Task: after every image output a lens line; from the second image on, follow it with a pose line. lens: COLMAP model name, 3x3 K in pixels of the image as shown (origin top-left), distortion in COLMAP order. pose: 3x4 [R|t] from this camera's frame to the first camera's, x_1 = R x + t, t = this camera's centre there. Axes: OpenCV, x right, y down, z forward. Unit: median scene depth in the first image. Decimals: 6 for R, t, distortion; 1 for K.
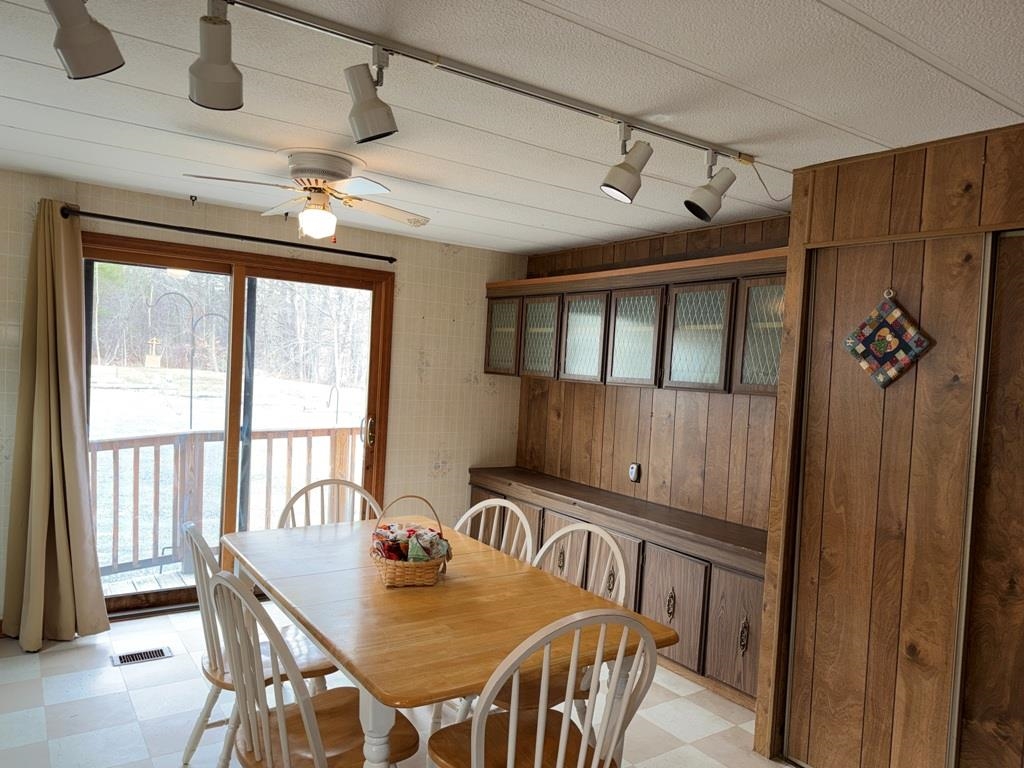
lens RADIAL K [[721.6, 0, 512.0], [0, 721.6, 384.0], [0, 0, 1]] dist [0.114407, -0.196225]
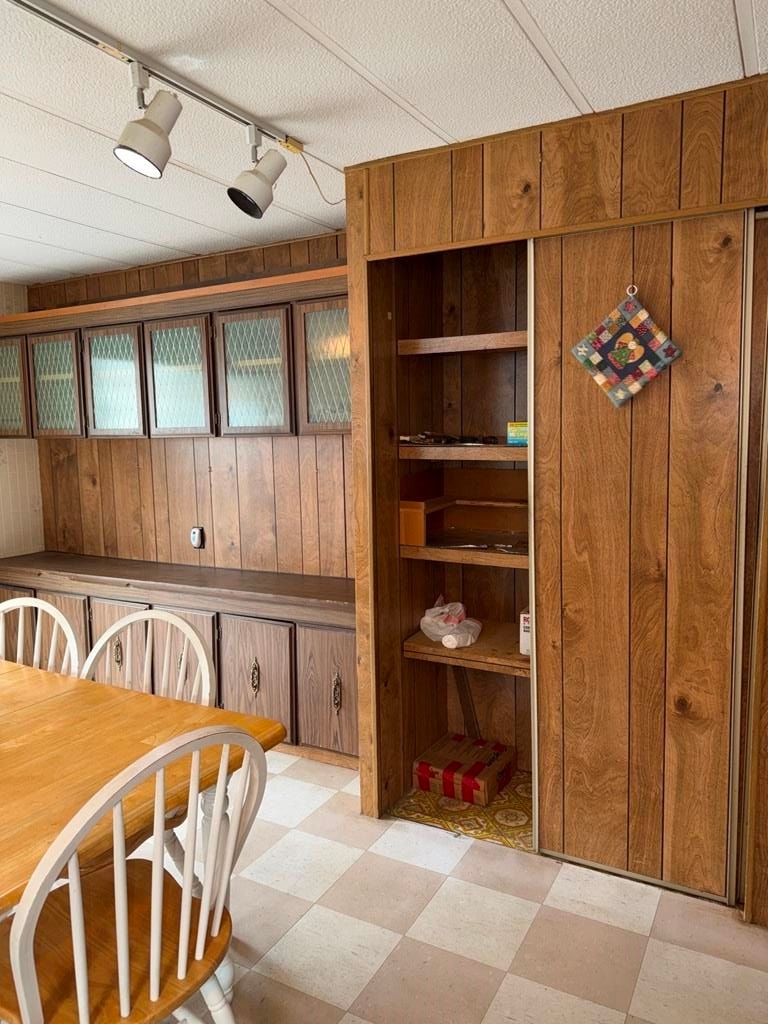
lens RADIAL K [[721.6, 0, 384.0], [0, 721.6, 512.0], [0, 0, 1]] dist [0.114407, -0.196225]
pose [[0.898610, -0.122441, 0.421318, 0.008802], [0.083049, 0.990379, 0.110686, 0.016992], [-0.430817, -0.064473, 0.900133, 0.148741]]
